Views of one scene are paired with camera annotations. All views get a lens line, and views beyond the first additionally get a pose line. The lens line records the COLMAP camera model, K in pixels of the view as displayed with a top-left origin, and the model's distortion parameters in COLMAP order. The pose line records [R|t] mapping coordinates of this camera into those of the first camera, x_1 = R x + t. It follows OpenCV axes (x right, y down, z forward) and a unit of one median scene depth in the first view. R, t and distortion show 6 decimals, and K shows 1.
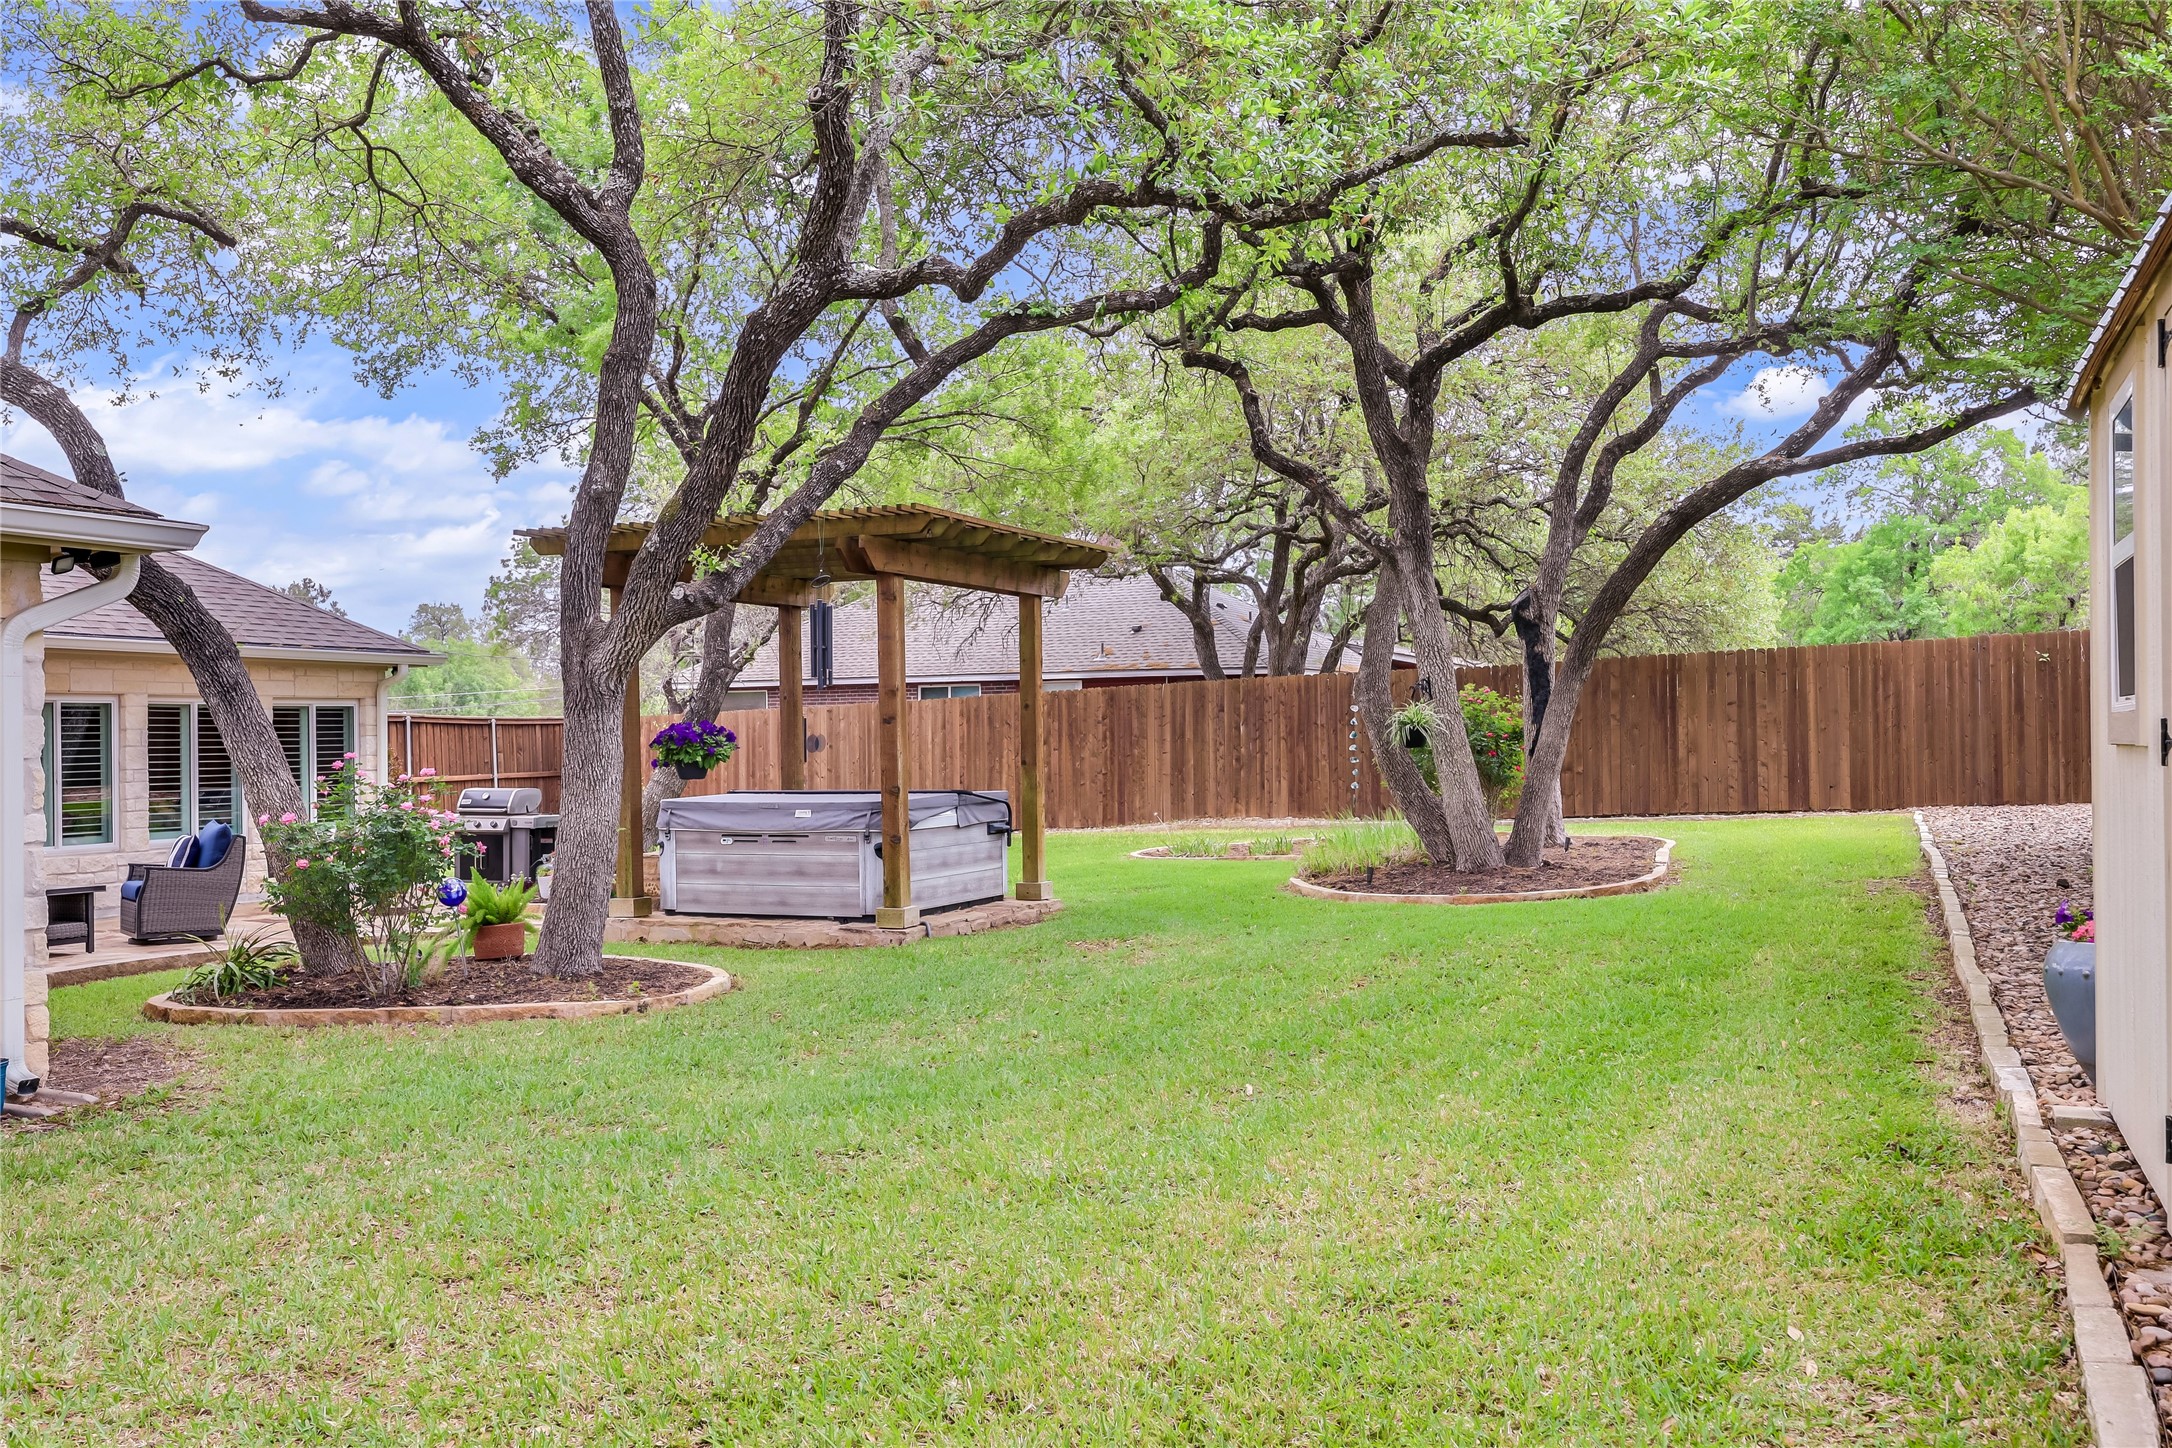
lens RADIAL K [[1845.2, 0, 1086.7], [0, 1845.2, 725.9], [0, 0, 1]] dist [0.004045, 0.000368]
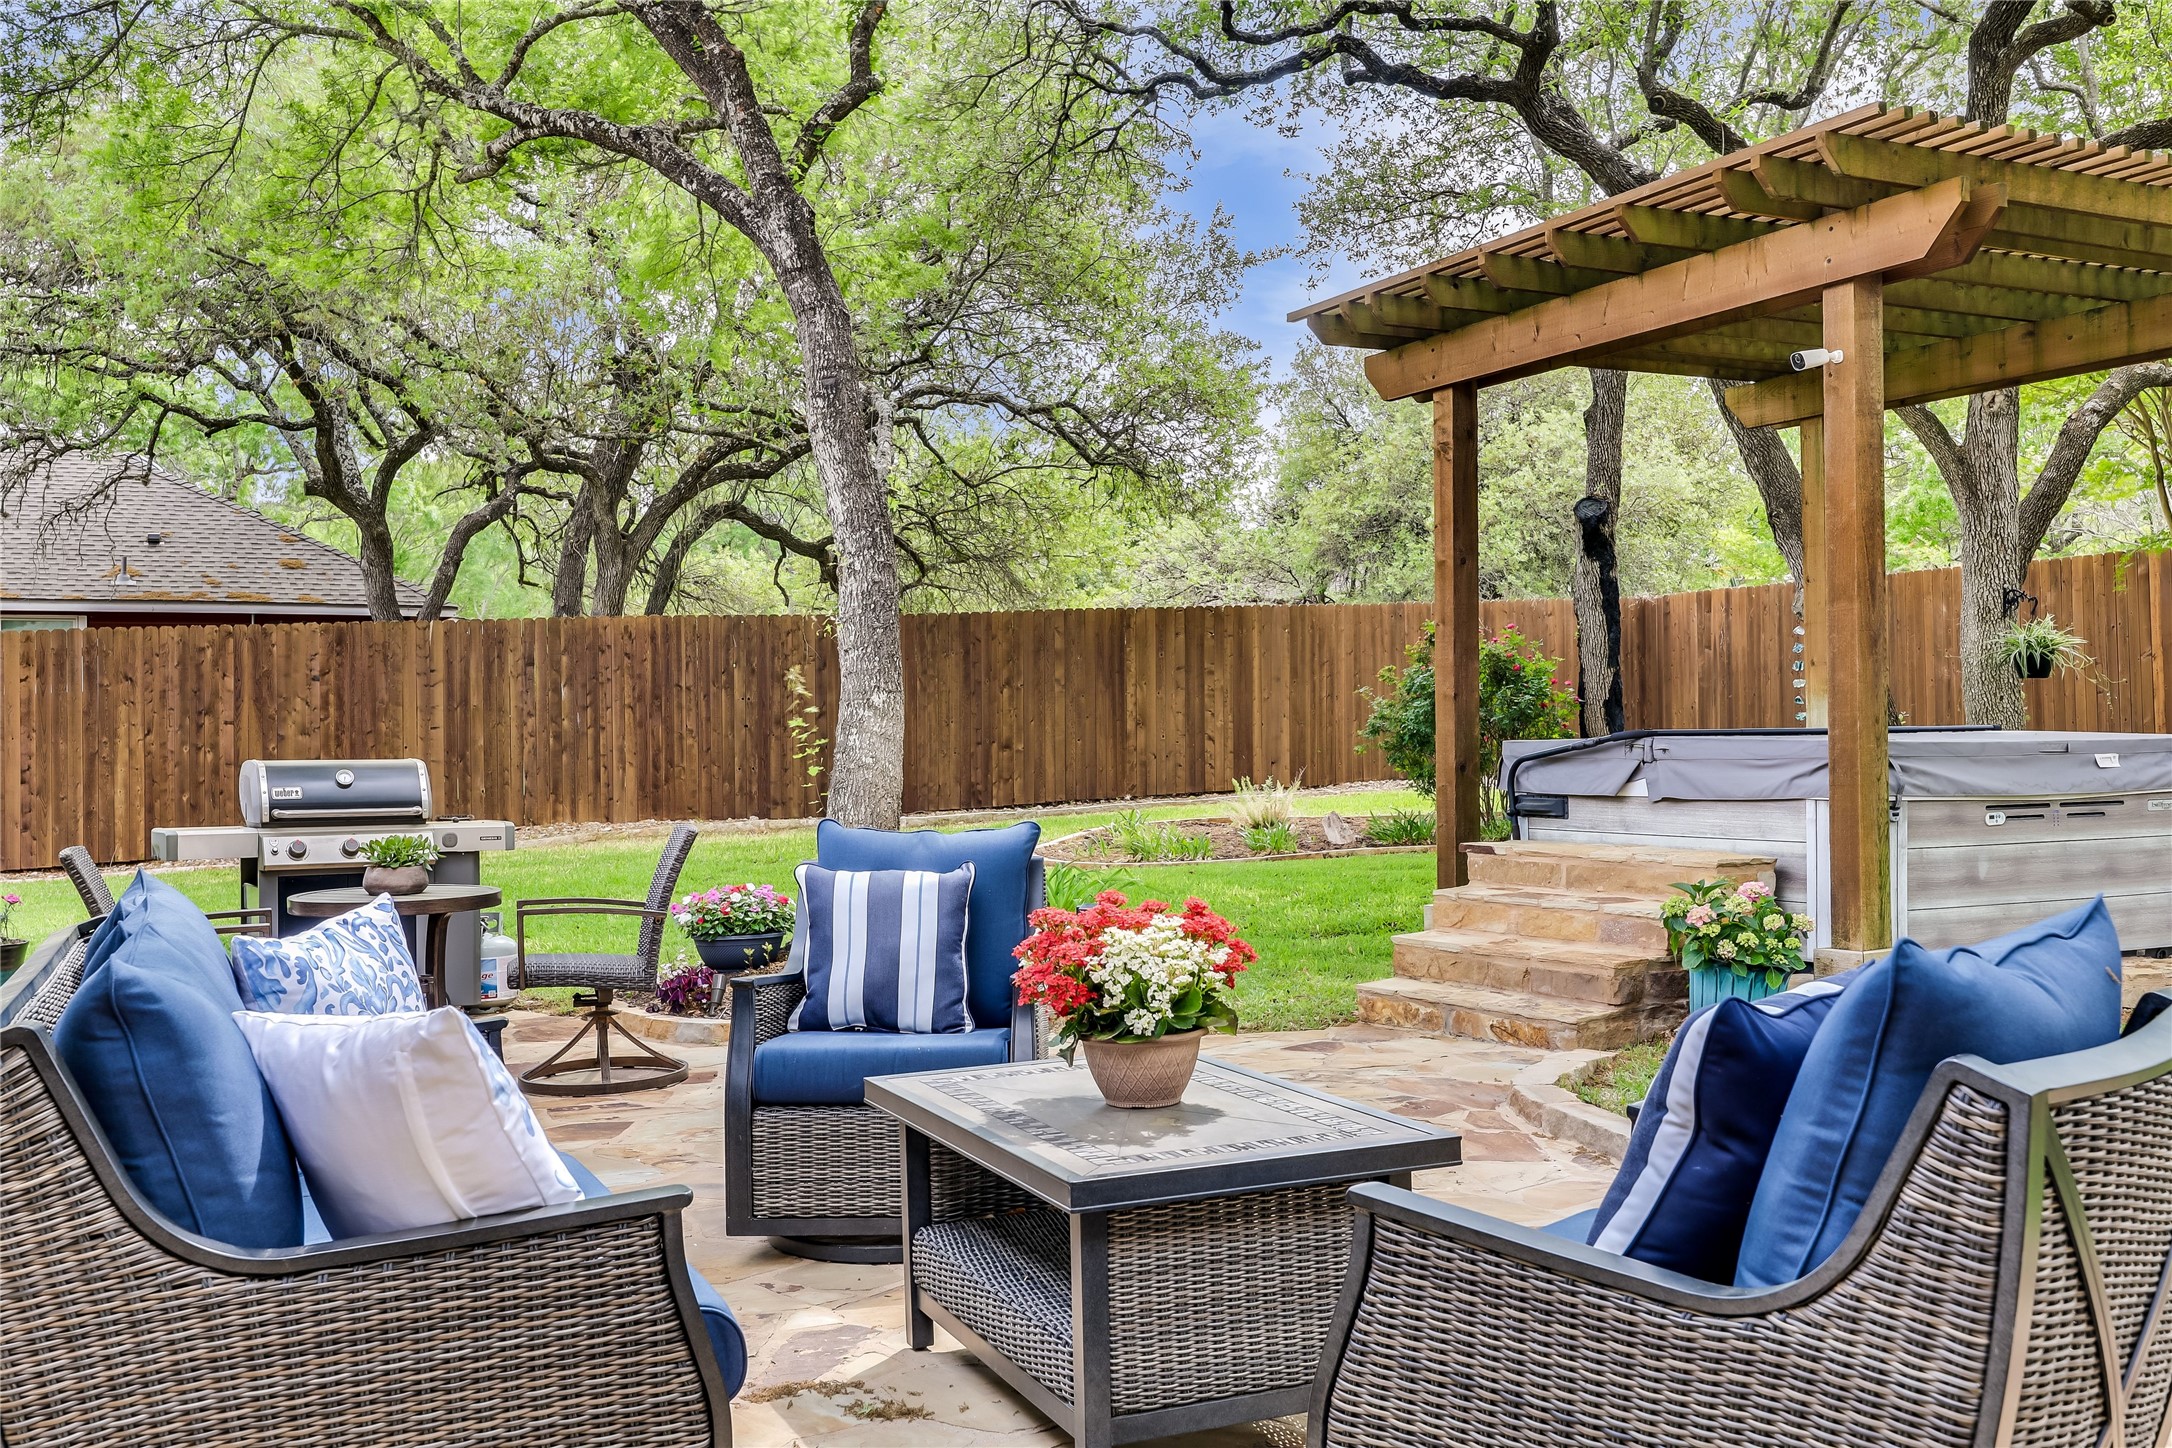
lens RADIAL K [[2039.6, 0, 1085.4], [0, 2039.6, 719.5], [0, 0, 1]] dist [0.013685, 0.000000]
pose [[0.659764, 0.007589, 0.751435, -0.352990], [-0.001146, 0.999958, -0.009092, 0.018440], [-0.751472, 0.005137, 0.659745, 0.370614]]
